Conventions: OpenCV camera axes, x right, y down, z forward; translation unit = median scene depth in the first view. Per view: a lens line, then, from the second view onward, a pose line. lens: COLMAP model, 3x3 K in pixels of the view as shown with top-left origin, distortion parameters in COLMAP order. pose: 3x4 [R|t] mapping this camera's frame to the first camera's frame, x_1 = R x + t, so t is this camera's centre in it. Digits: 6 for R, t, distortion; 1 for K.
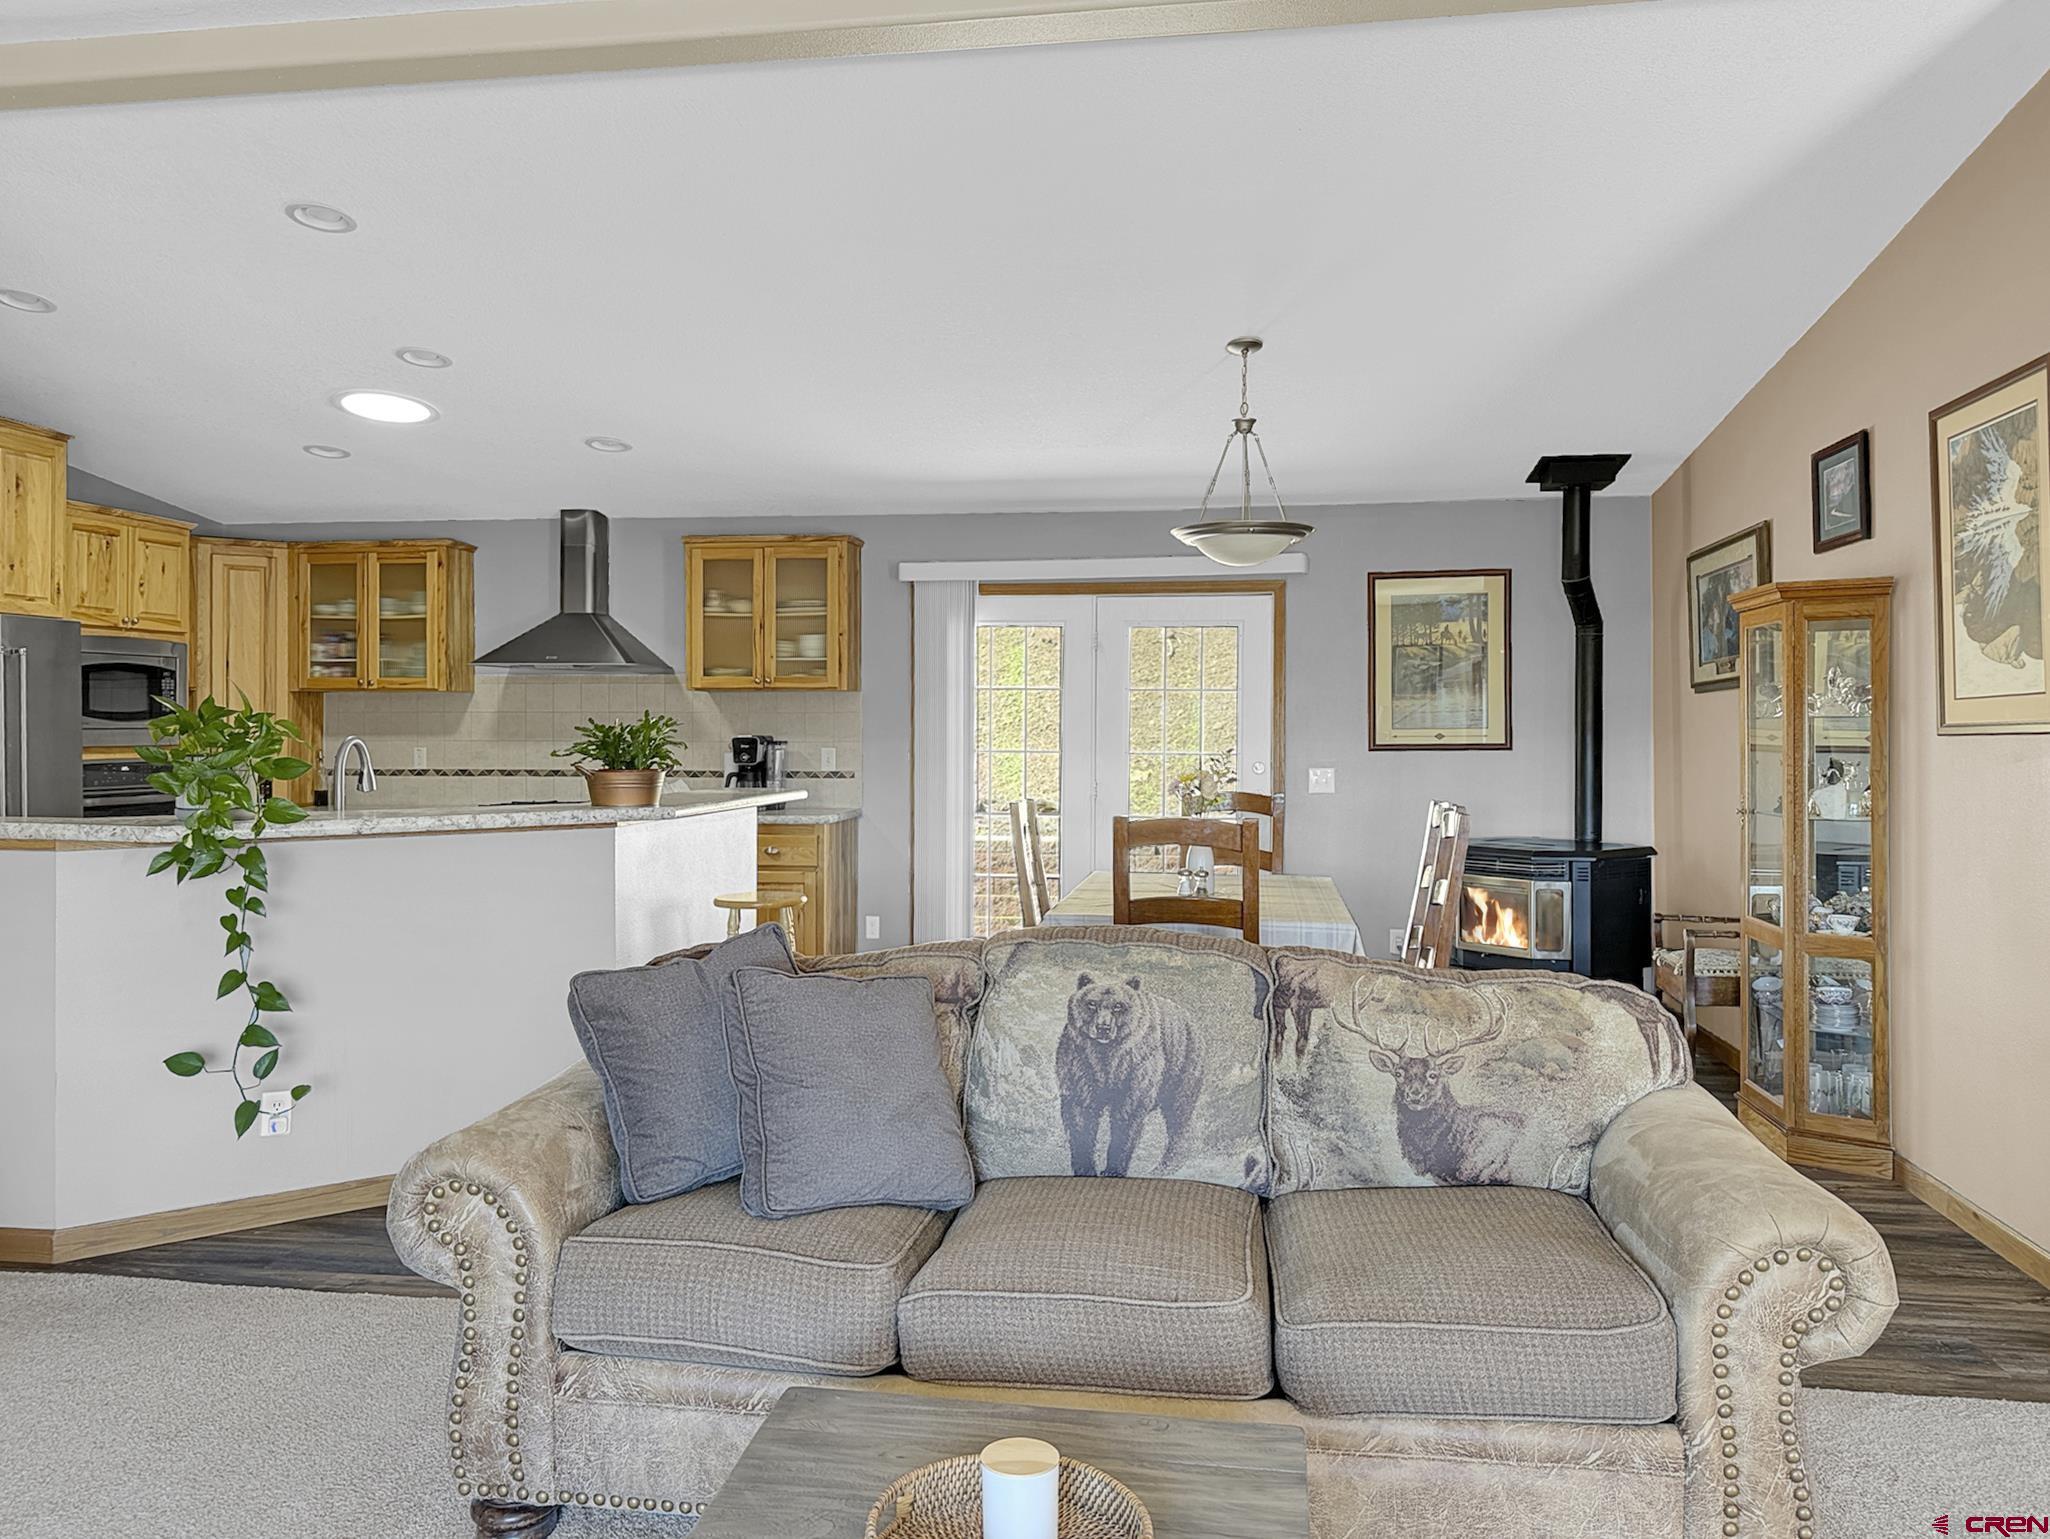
lens RADIAL K [[1512.1, 0, 1010.9], [0, 1512.1, 714.5], [0, 0, 1]] dist [0.057902, -0.067972]
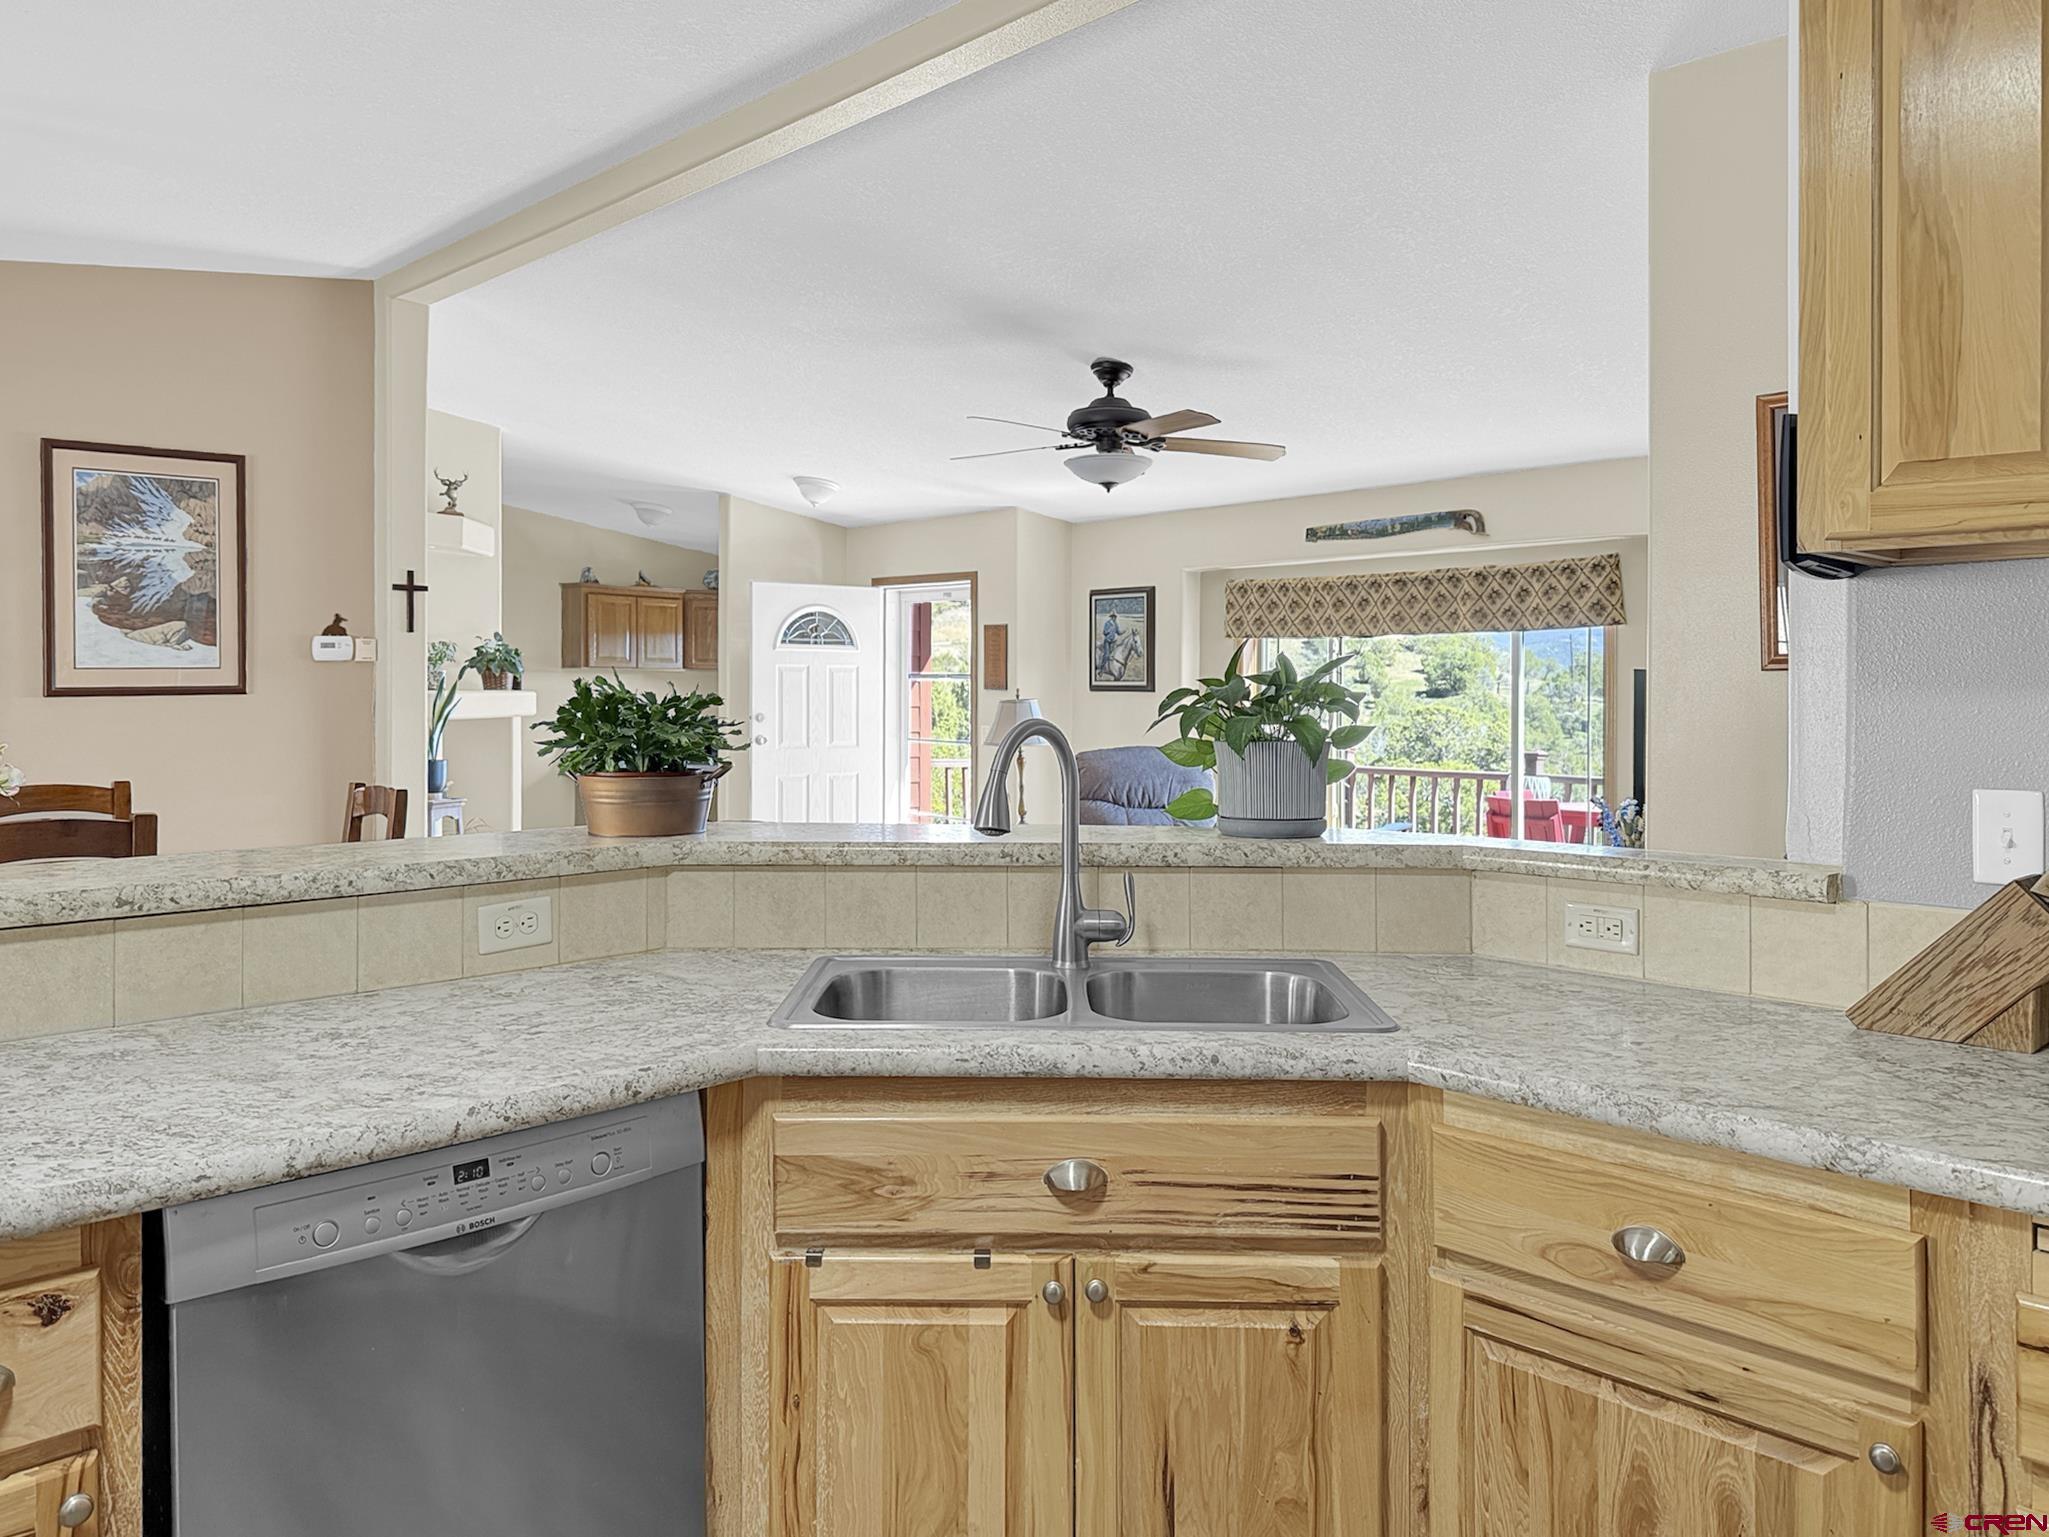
lens RADIAL K [[1465.6, 0, 1010.1], [0, 1465.6, 682.8], [0, 0, 1]] dist [0.050044, -0.059116]
pose [[-0.797142, 0.000109, 0.603792, -0.616867], [-0.007767, 0.999915, -0.010435, 0.007150], [-0.603742, -0.013008, -0.797074, 1.199559]]
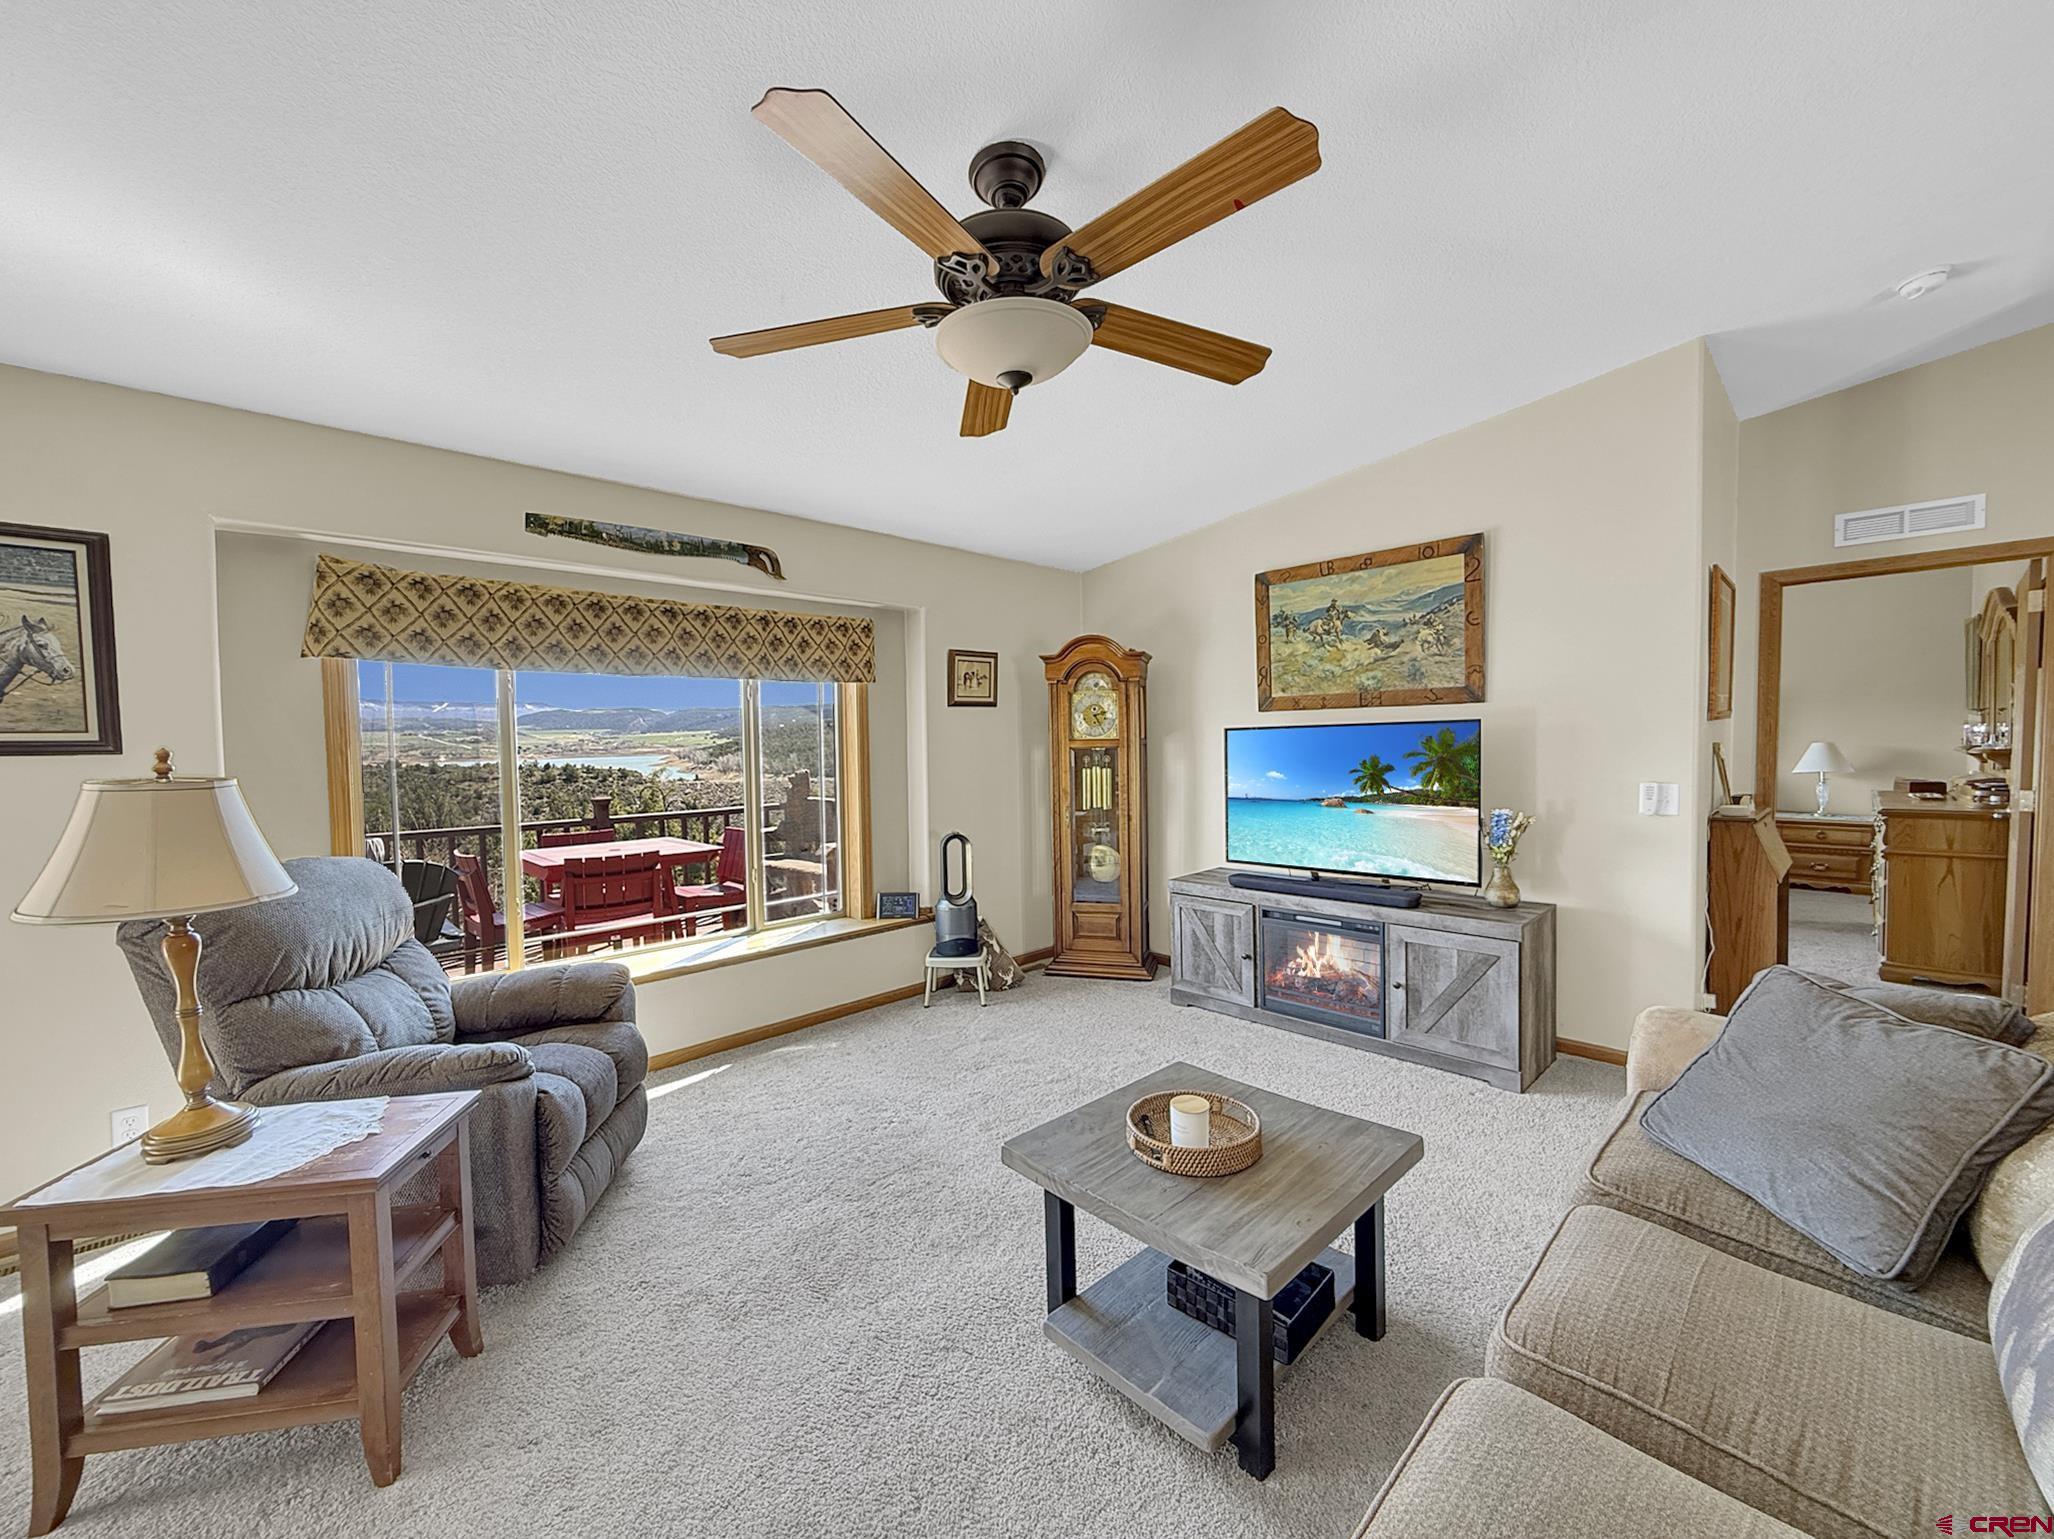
lens RADIAL K [[821.8, 0, 1031.1], [0, 821.8, 776.2], [0, 0, 1]] dist [-0.002925, 0.001479]
pose [[-0.592202, 0.047937, -0.804363, 0.316649], [0.015914, 0.998730, 0.047804, -0.003494], [0.805633, 0.015509, -0.592212, 0.457725]]
